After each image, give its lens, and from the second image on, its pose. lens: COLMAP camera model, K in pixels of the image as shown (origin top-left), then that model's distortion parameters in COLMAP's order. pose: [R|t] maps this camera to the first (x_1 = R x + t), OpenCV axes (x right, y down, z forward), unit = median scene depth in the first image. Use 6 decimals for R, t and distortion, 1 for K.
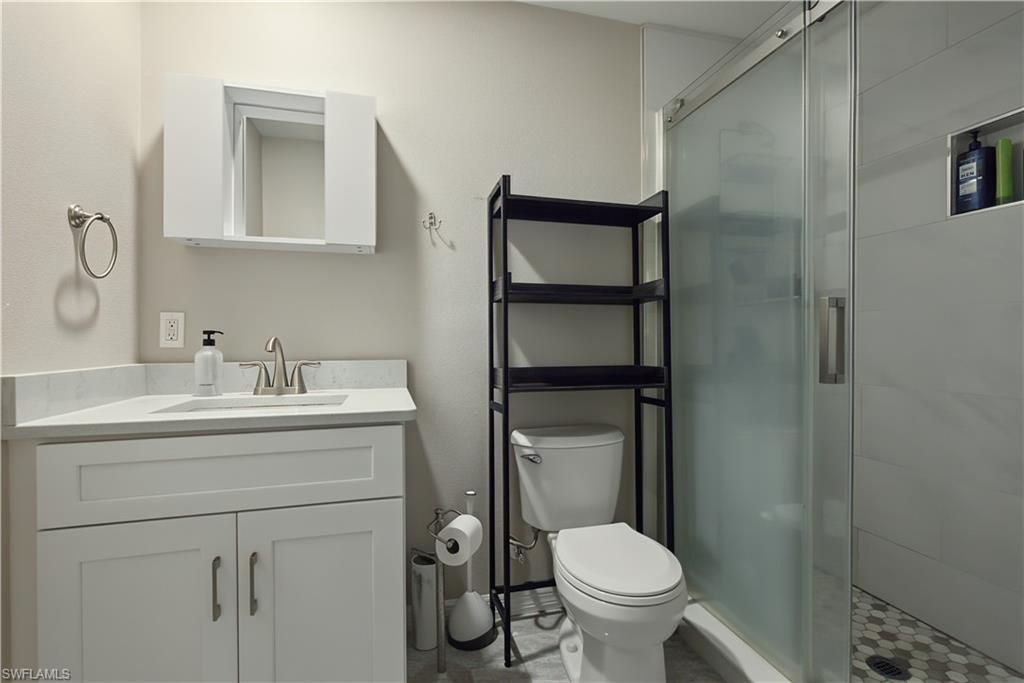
lens RADIAL K [[471.2, 0, 512.4], [0, 471.2, 339.9], [0, 0, 1]] dist [-0.005883, -0.000336]
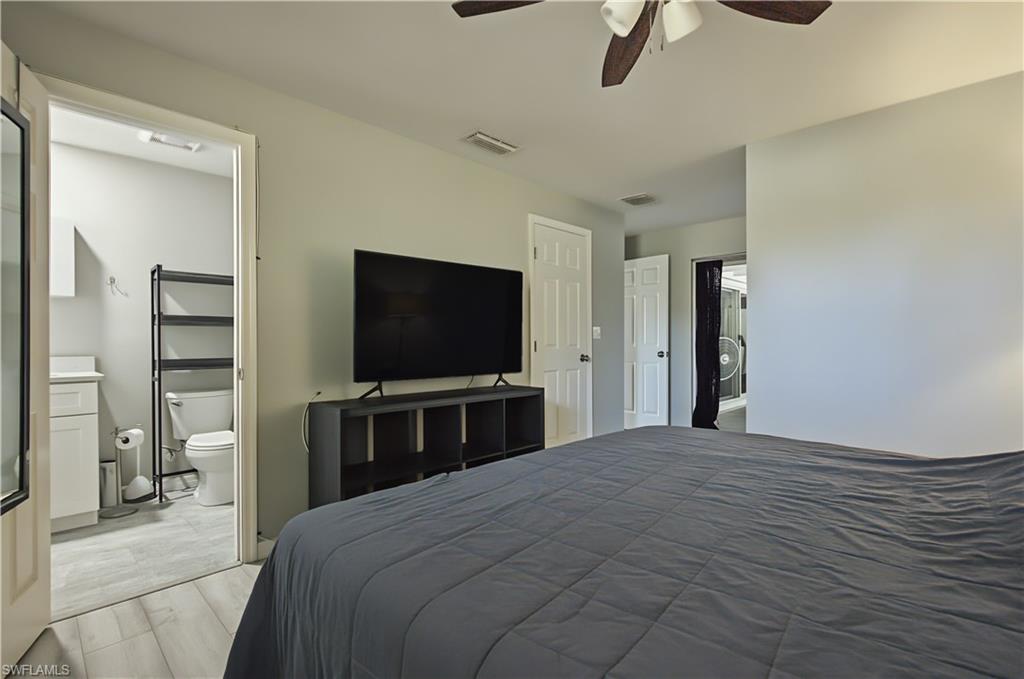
lens RADIAL K [[471.2, 0, 513.1], [0, 471.2, 345.2], [0, 0, 1]] dist [-0.005883, -0.000336]
pose [[0.857419, -0.003763, 0.514605, 0.236109], [0.006916, 0.999967, -0.004211, 0.021598], [-0.514572, 0.007170, 0.857417, -1.424372]]
